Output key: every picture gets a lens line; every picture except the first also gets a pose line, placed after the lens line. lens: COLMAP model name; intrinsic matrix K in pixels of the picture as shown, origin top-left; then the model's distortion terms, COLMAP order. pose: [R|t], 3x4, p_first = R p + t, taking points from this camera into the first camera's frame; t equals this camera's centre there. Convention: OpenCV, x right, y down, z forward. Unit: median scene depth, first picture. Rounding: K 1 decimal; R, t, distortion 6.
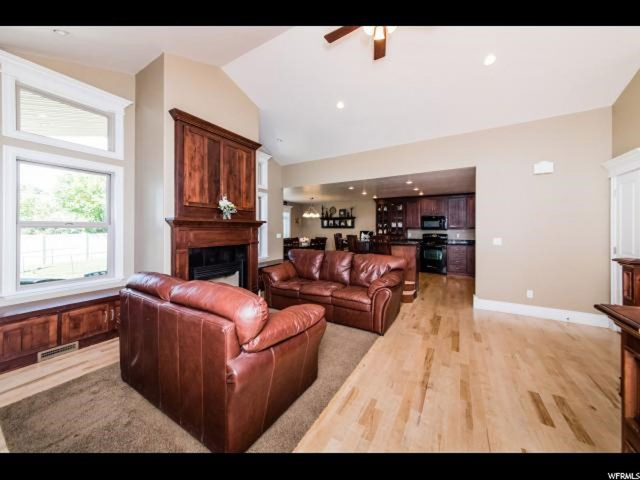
lens RADIAL K [[223.1, 0, 327.4], [0, 223.1, 227.4], [0, 0, 1]] dist [0.006966, 0.000180]
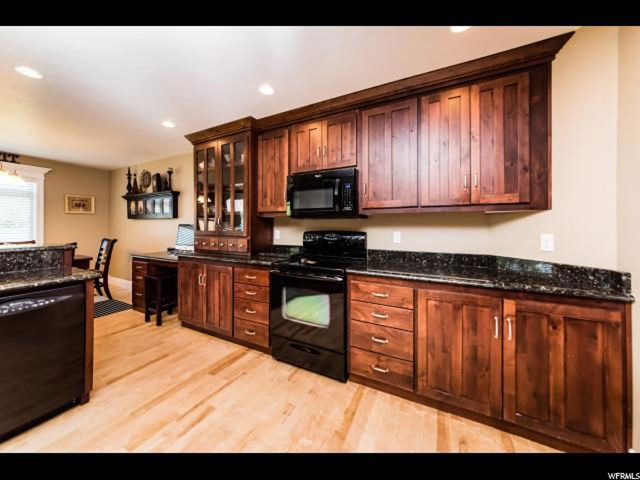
lens RADIAL K [[223.1, 0, 327.4], [0, 223.1, 227.4], [0, 0, 1]] dist [0.006966, 0.000180]
pose [[0.997720, -0.001608, 0.067468, 0.437229], [0.000565, 0.999880, 0.015475, 0.016810], [-0.067485, -0.015401, 0.997601, 0.651131]]
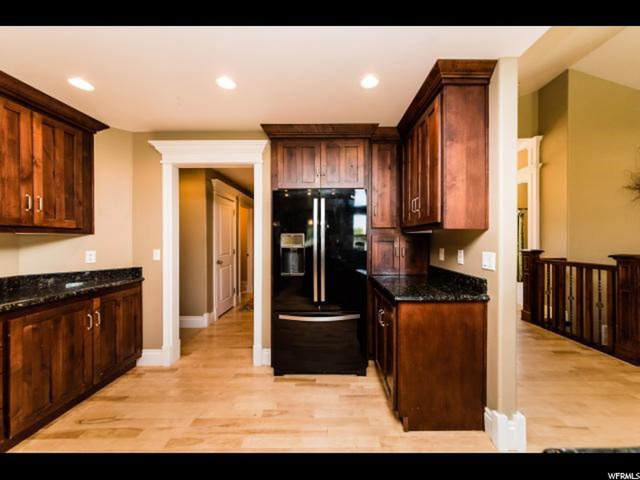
lens RADIAL K [[224.2, 0, 331.8], [0, 224.2, 238.4], [0, 0, 1]] dist [0.000336, 0.000056]
pose [[-0.503449, 0.000981, 0.864024, 0.243425], [-0.008197, 0.999949, -0.005912, 0.008923], [-0.863986, -0.010058, -0.503415, 0.715555]]
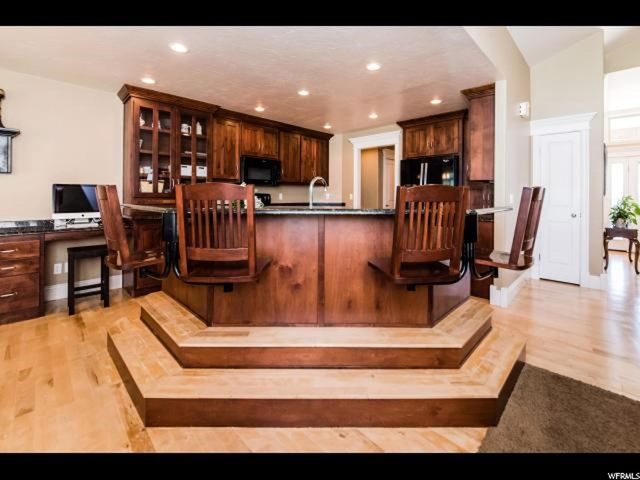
lens RADIAL K [[284.9, 0, 318.4], [0, 284.9, 194.1], [0, 0, 1]] dist [-0.002061, -0.000463]
pose [[0.258075, 0.004268, 0.966115, -0.129211], [-0.013596, 0.999907, -0.000785, 0.027602], [-0.966029, -0.012933, 0.258110, 0.656342]]
